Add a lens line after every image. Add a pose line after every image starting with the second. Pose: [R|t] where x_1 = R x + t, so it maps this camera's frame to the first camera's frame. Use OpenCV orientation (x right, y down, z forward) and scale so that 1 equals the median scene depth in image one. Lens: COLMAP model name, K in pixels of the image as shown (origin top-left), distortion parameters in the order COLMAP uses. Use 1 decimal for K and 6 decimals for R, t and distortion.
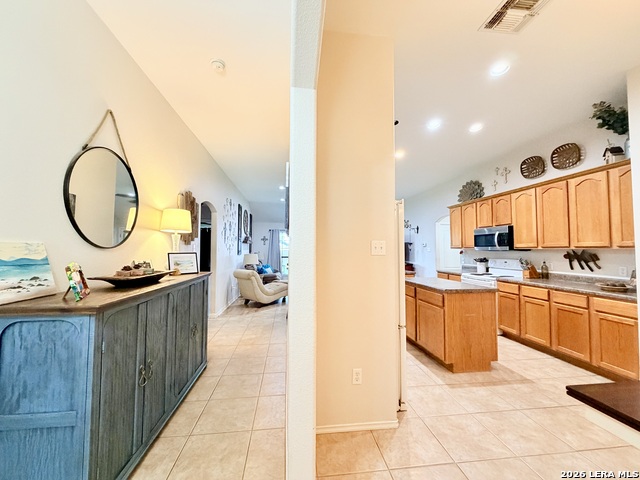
lens RADIAL K [[254.7, 0, 318.1], [0, 254.7, 240.1], [0, 0, 1]] dist [-0.000767, 0.000804]
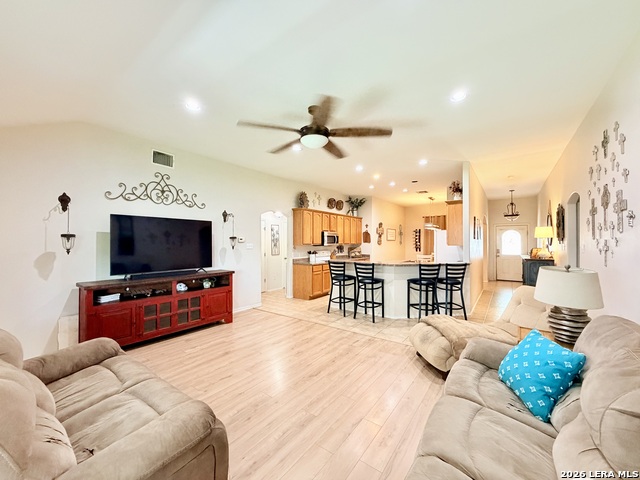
lens RADIAL K [[254.7, 0, 317.8], [0, 254.7, 240.4], [0, 0, 1]] dist [-0.000767, 0.000804]
pose [[-0.723579, 0.002263, 0.690238, -0.518237], [-0.026846, 0.999146, -0.031418, 0.077202], [-0.689719, -0.041263, -0.722900, 2.884849]]
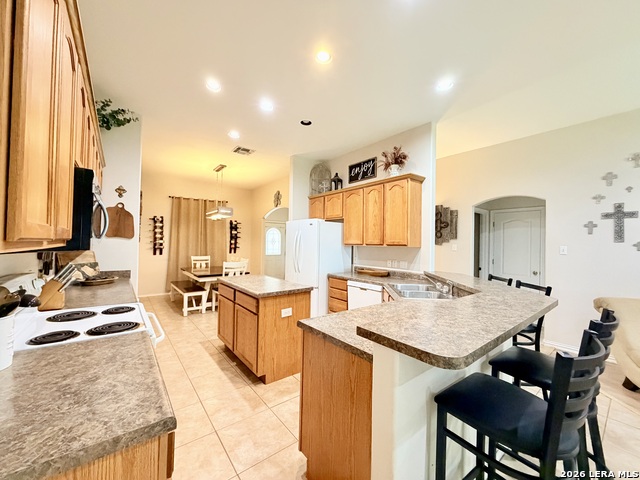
lens RADIAL K [[254.7, 0, 317.9], [0, 254.7, 240.9], [0, 0, 1]] dist [-0.000767, 0.000804]
pose [[-0.854511, -0.021978, -0.518968, 0.760927], [-0.000312, 0.999126, -0.041798, 0.055711], [0.519433, -0.035554, -0.853771, 1.851063]]
